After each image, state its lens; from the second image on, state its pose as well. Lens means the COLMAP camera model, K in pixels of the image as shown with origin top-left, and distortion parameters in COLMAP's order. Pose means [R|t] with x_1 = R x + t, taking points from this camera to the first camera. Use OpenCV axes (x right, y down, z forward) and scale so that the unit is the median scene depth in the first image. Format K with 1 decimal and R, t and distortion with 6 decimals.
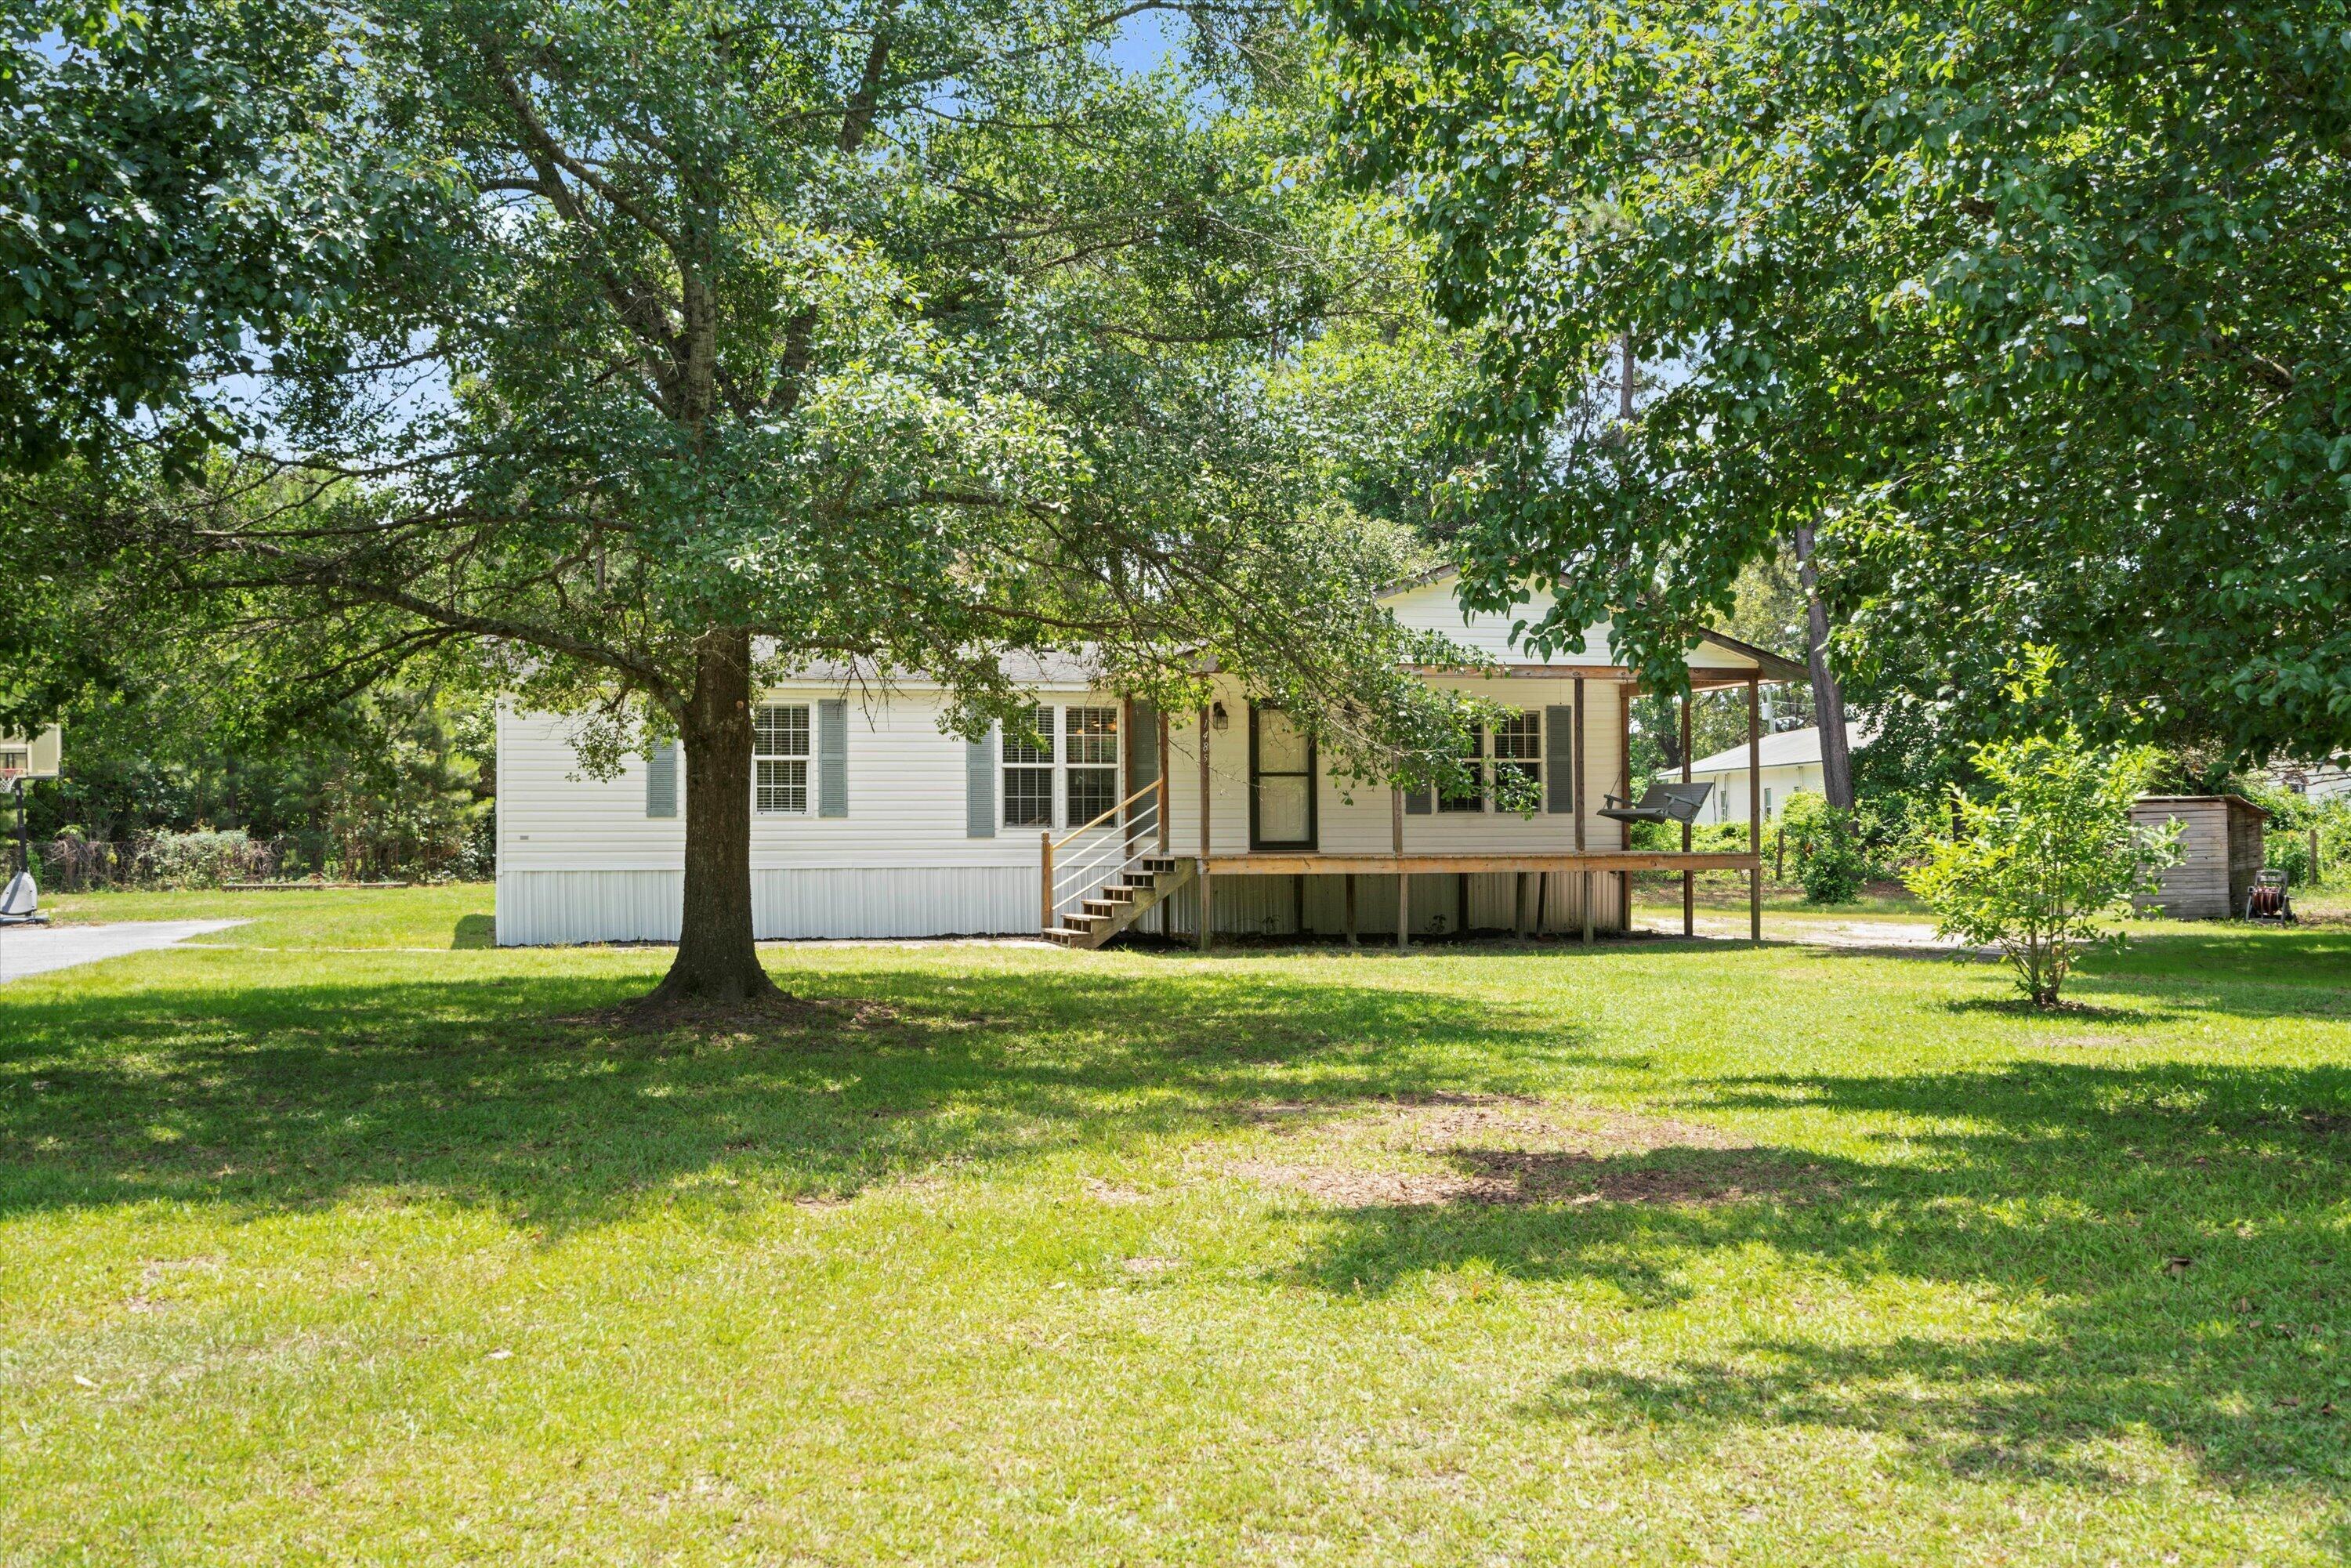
lens RADIAL K [[2255.6, 0, 1175.5], [0, 2255.6, 784.0], [0, 0, 1]] dist [0.008842, 0.010602]
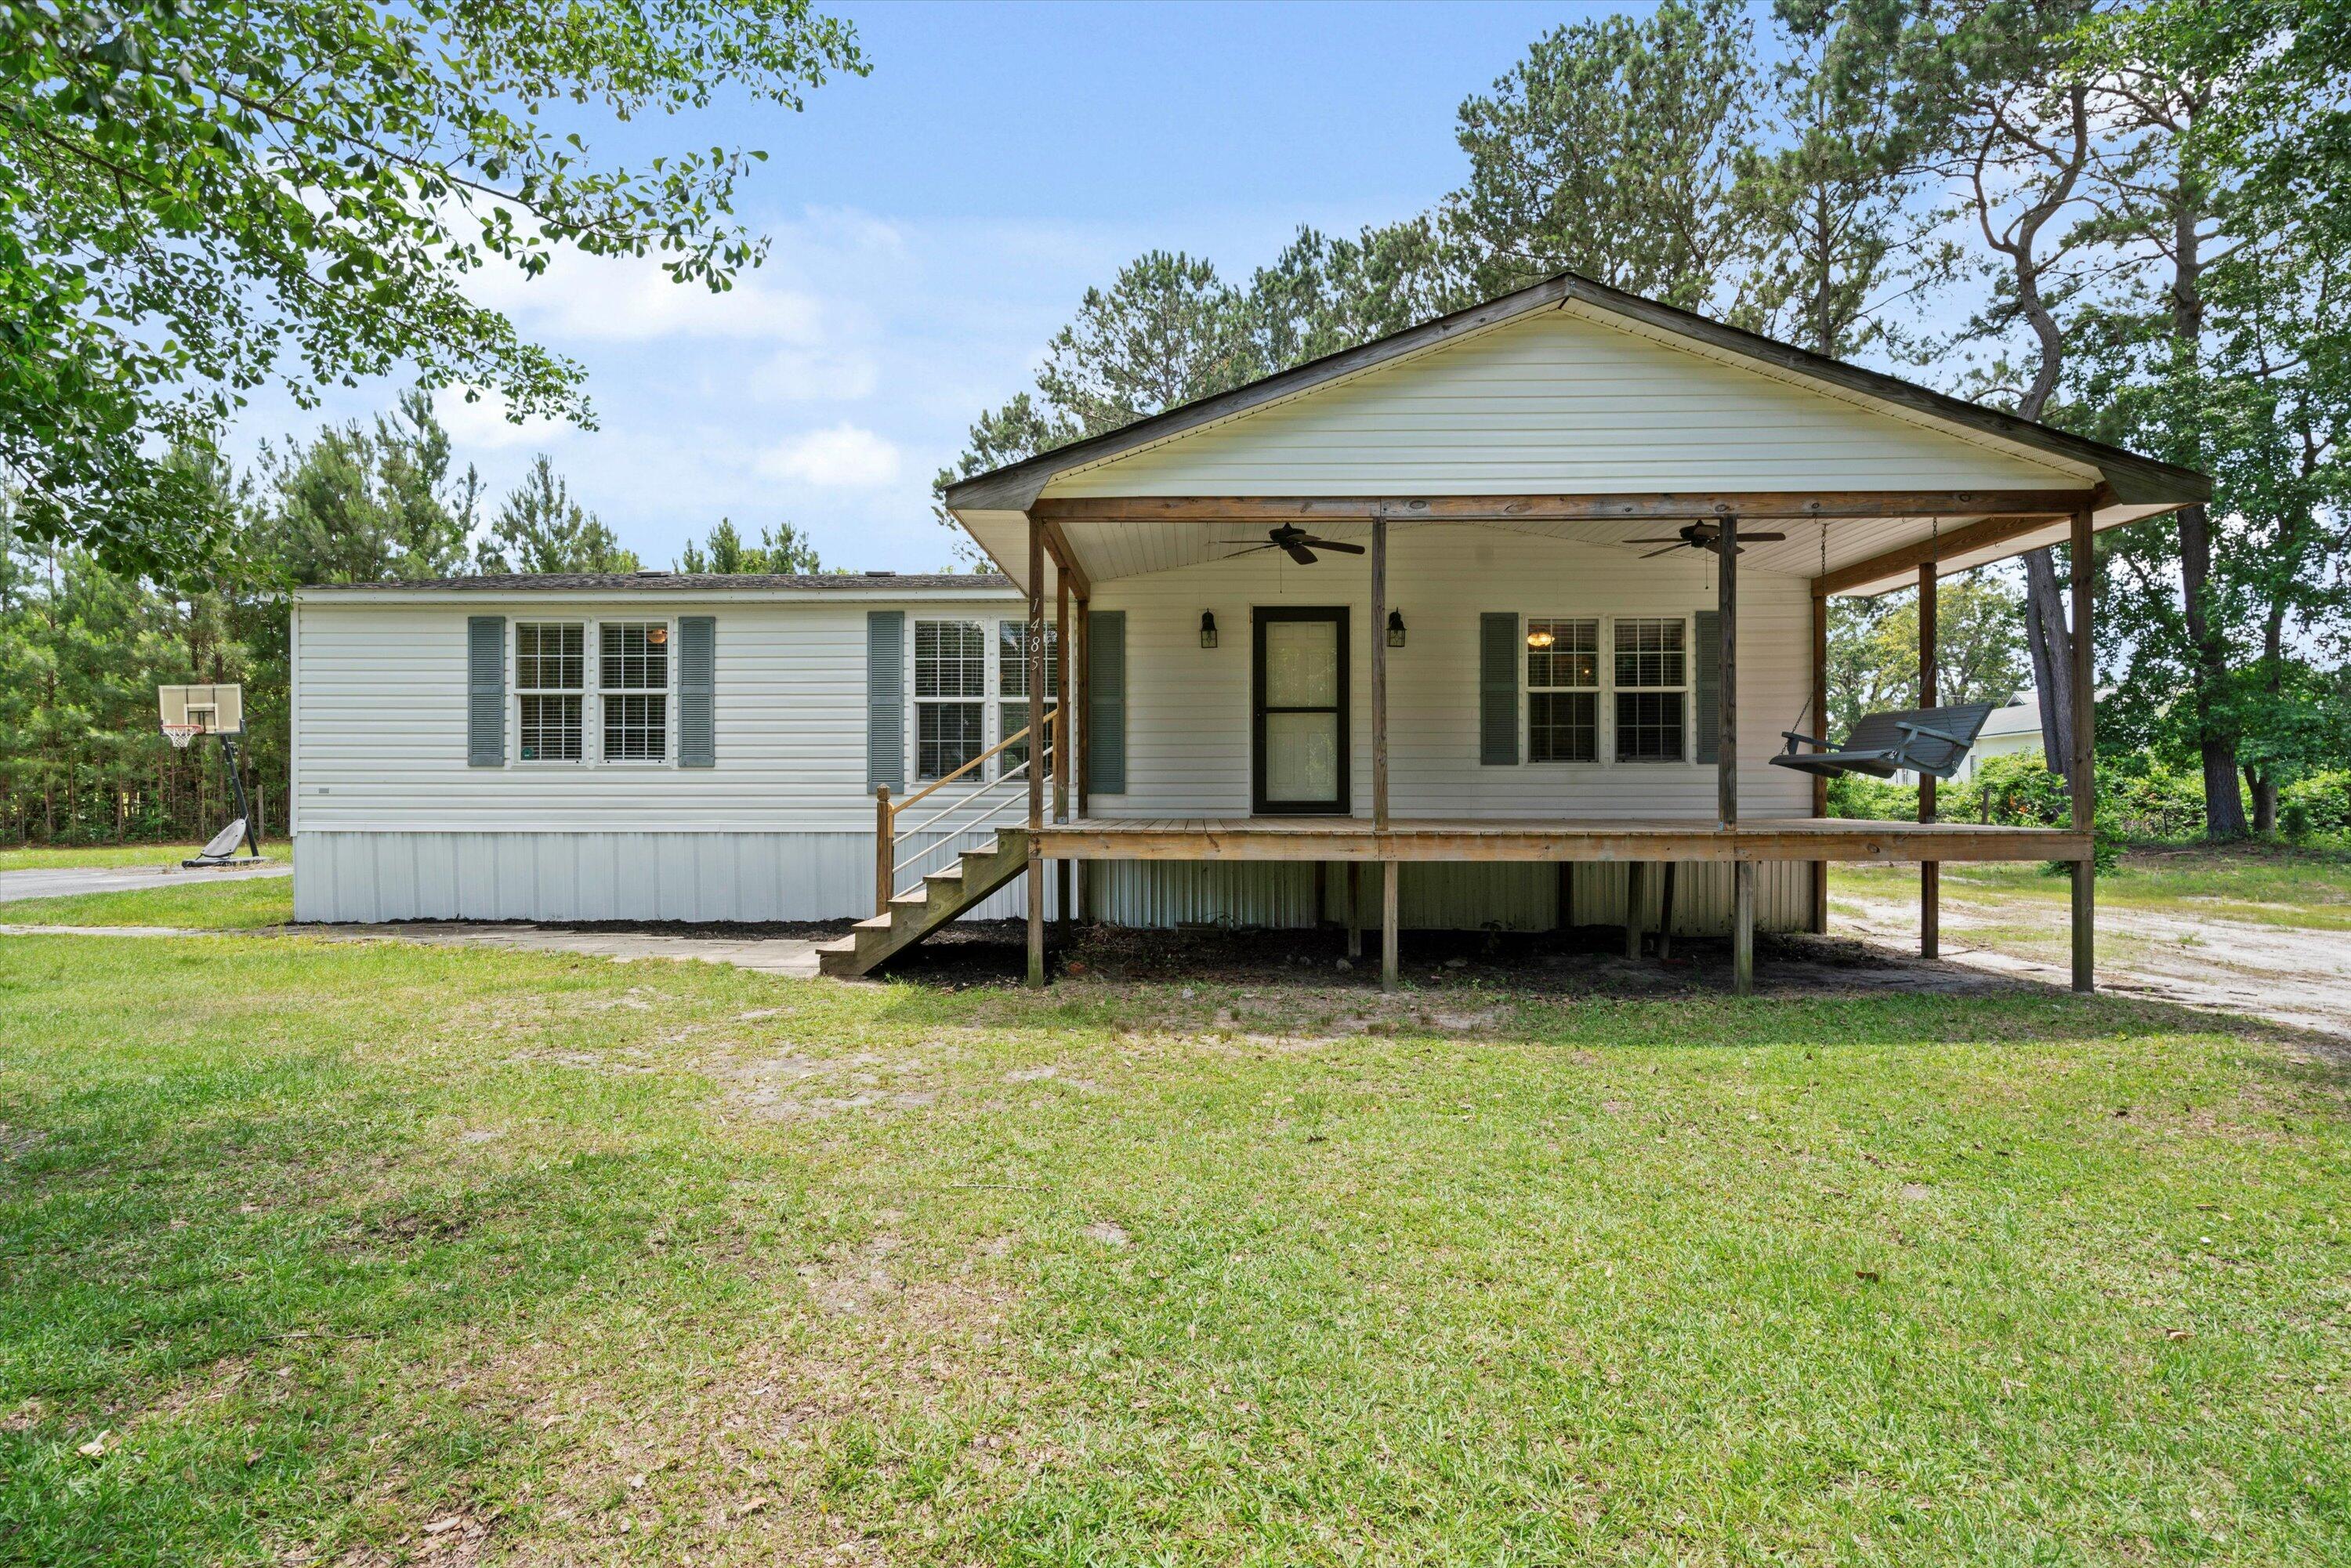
lens RADIAL K [[1213.3, 0, 1175.5], [0, 1213.3, 784.0], [0, 0, 1]] dist [0.001757, 0.000197]
pose [[0.959239, 0.004324, -0.282564, 0.121853], [0.000615, 0.999849, 0.017385, 0.013123], [0.282596, -0.016850, 0.959091, 0.619693]]
